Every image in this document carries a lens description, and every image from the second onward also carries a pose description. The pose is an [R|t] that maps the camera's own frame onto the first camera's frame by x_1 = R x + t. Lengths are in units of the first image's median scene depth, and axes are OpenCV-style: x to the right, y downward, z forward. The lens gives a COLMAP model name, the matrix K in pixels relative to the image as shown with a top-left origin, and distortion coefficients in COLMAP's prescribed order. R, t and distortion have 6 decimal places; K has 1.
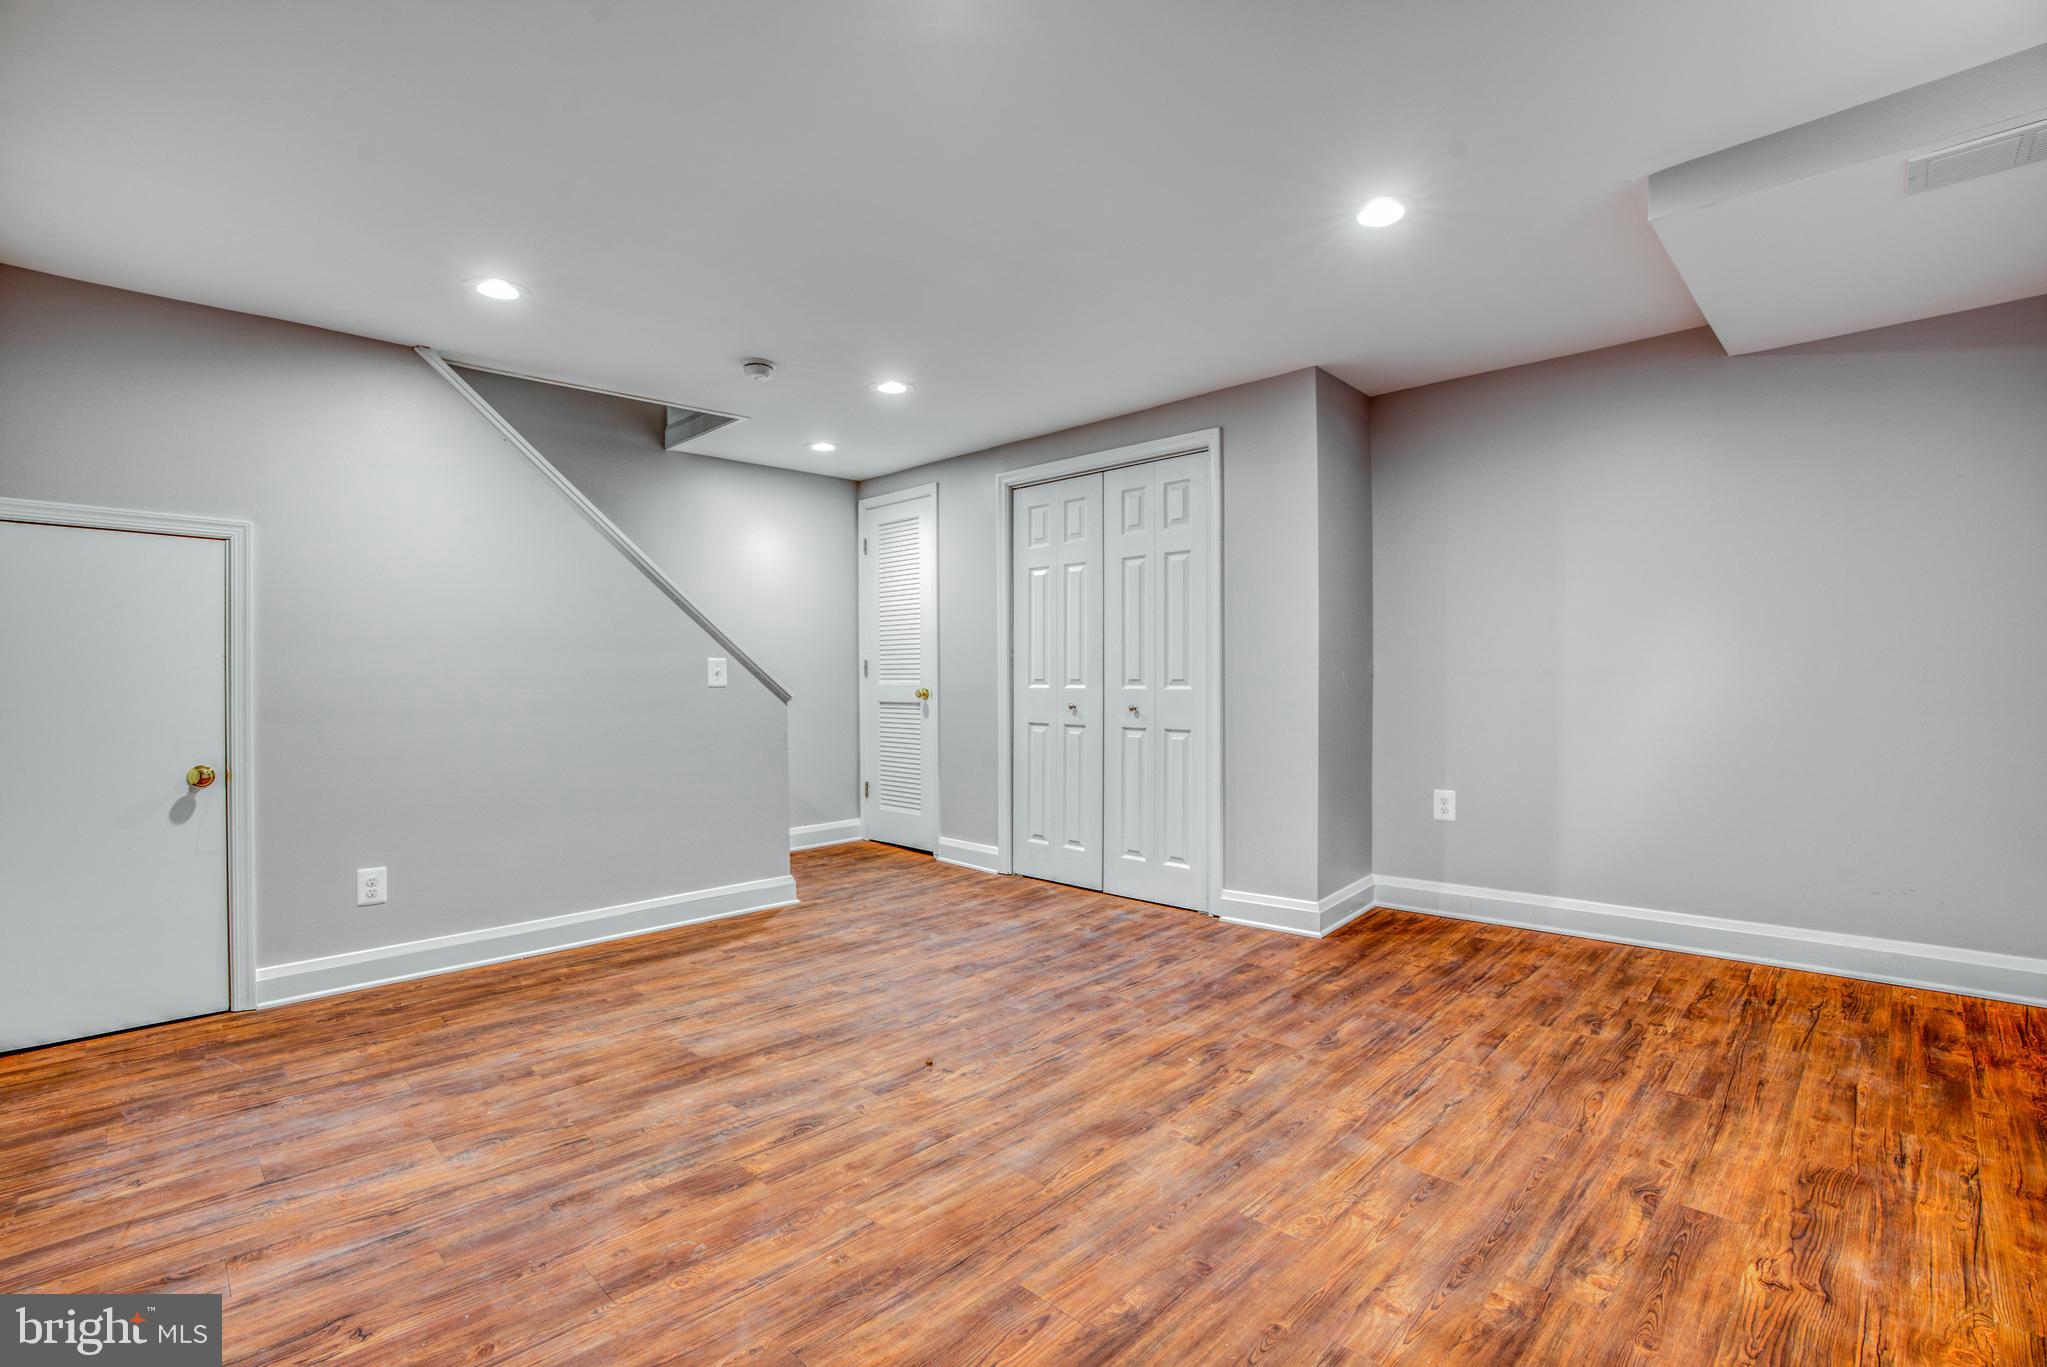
lens RADIAL K [[944.2, 0, 1029.0], [0, 944.2, 683.5], [0, 0, 1]] dist [-0.049570, 0.021378]
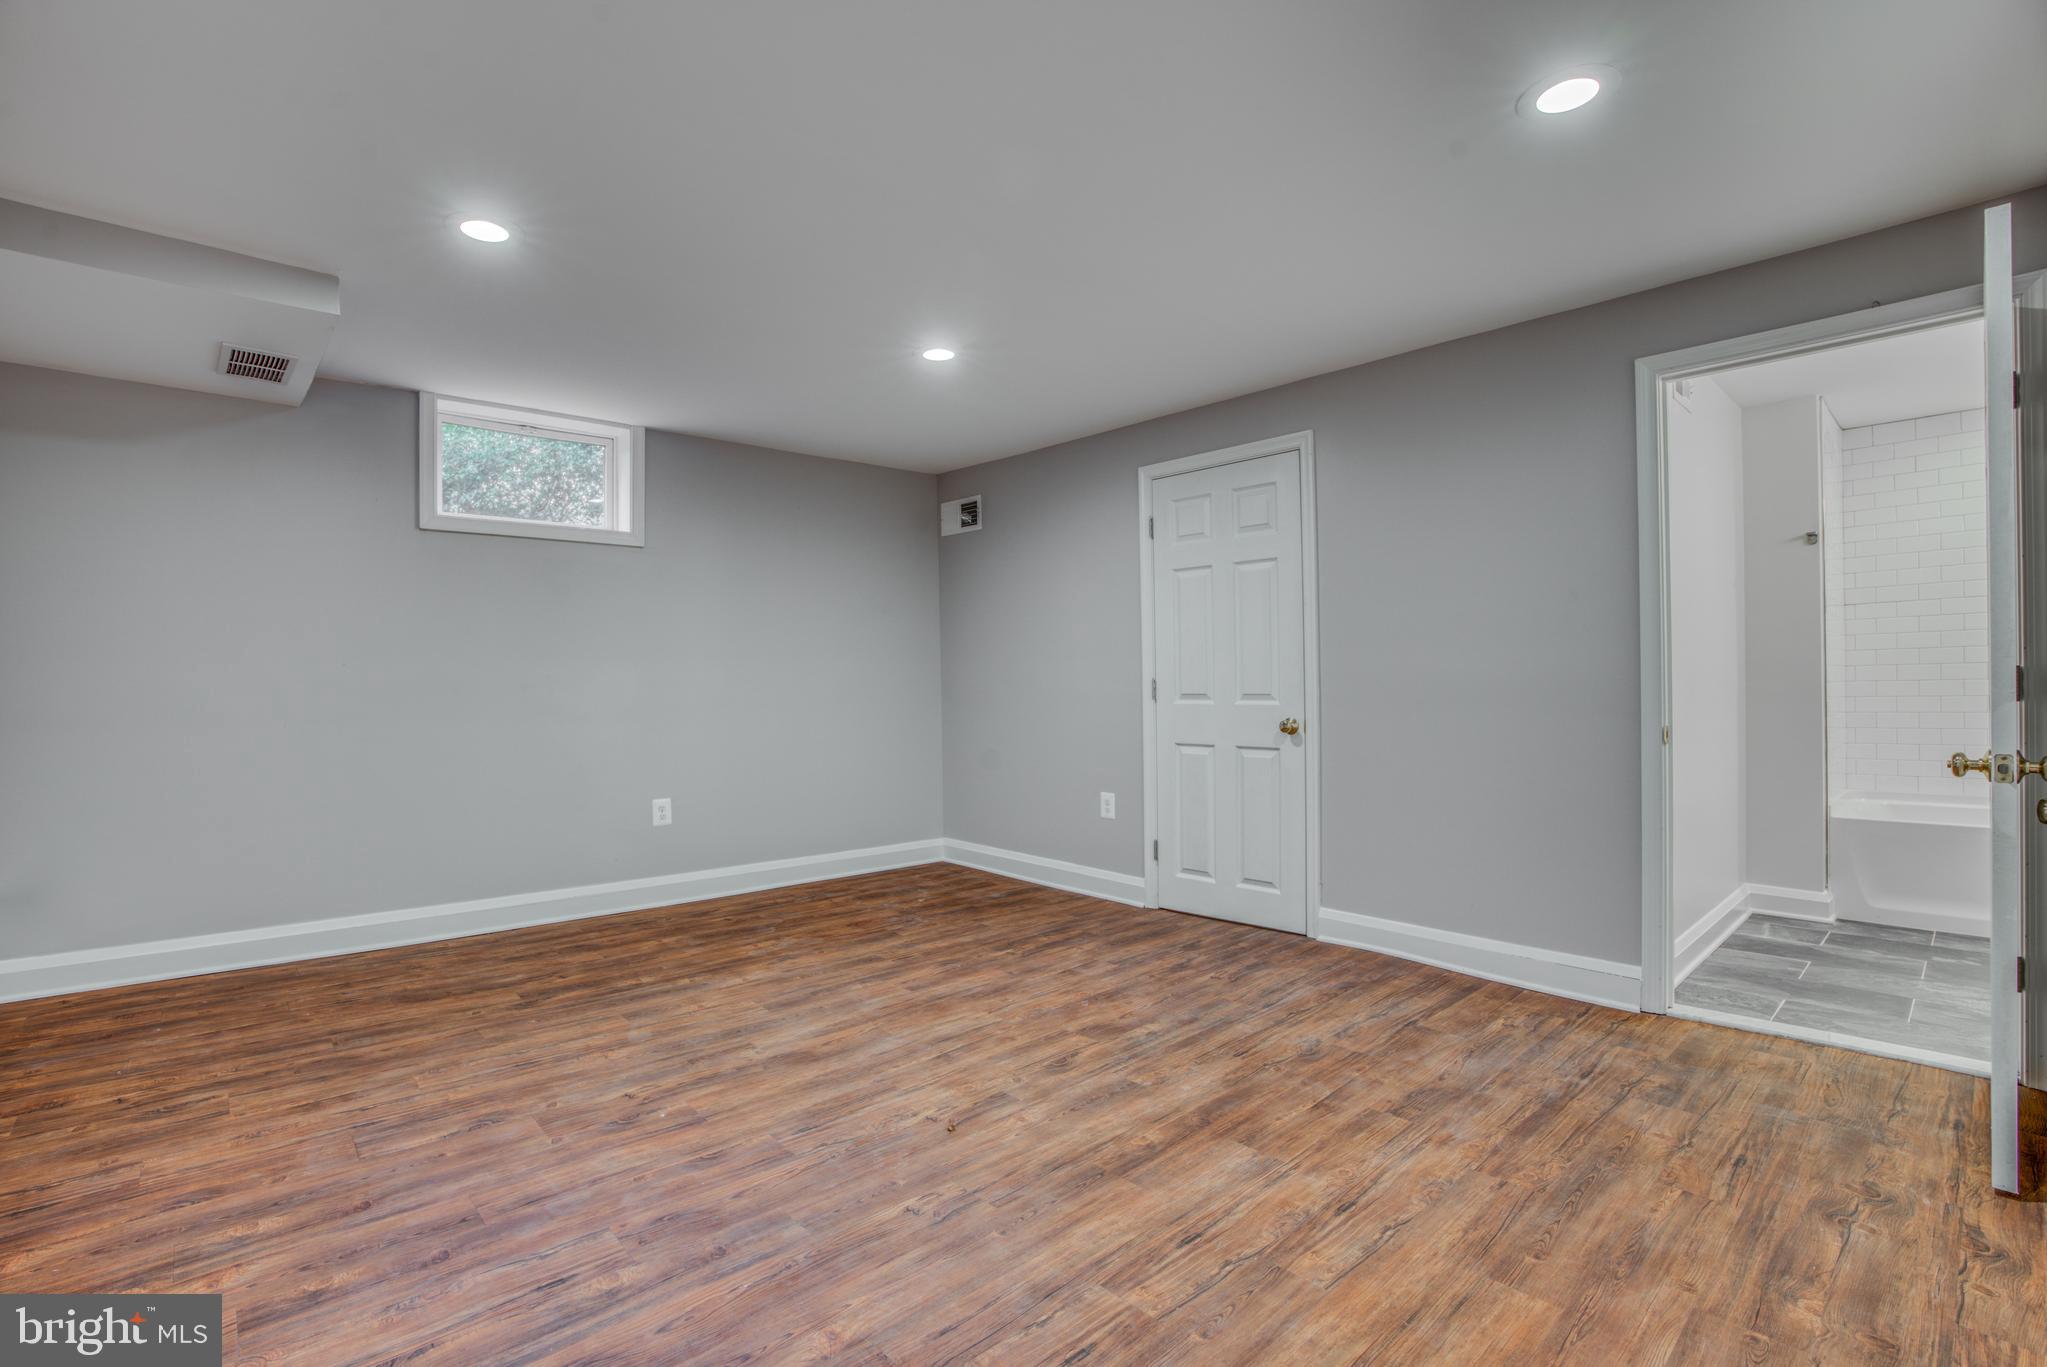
lens RADIAL K [[944.2, 0, 1017.2], [0, 944.2, 679.6], [0, 0, 1]] dist [-0.049570, 0.021378]
pose [[-0.998347, 0.021866, 0.053152, -0.245261], [0.022099, 0.999749, 0.003811, -0.012936], [-0.053056, 0.004980, -0.998579, 2.049283]]
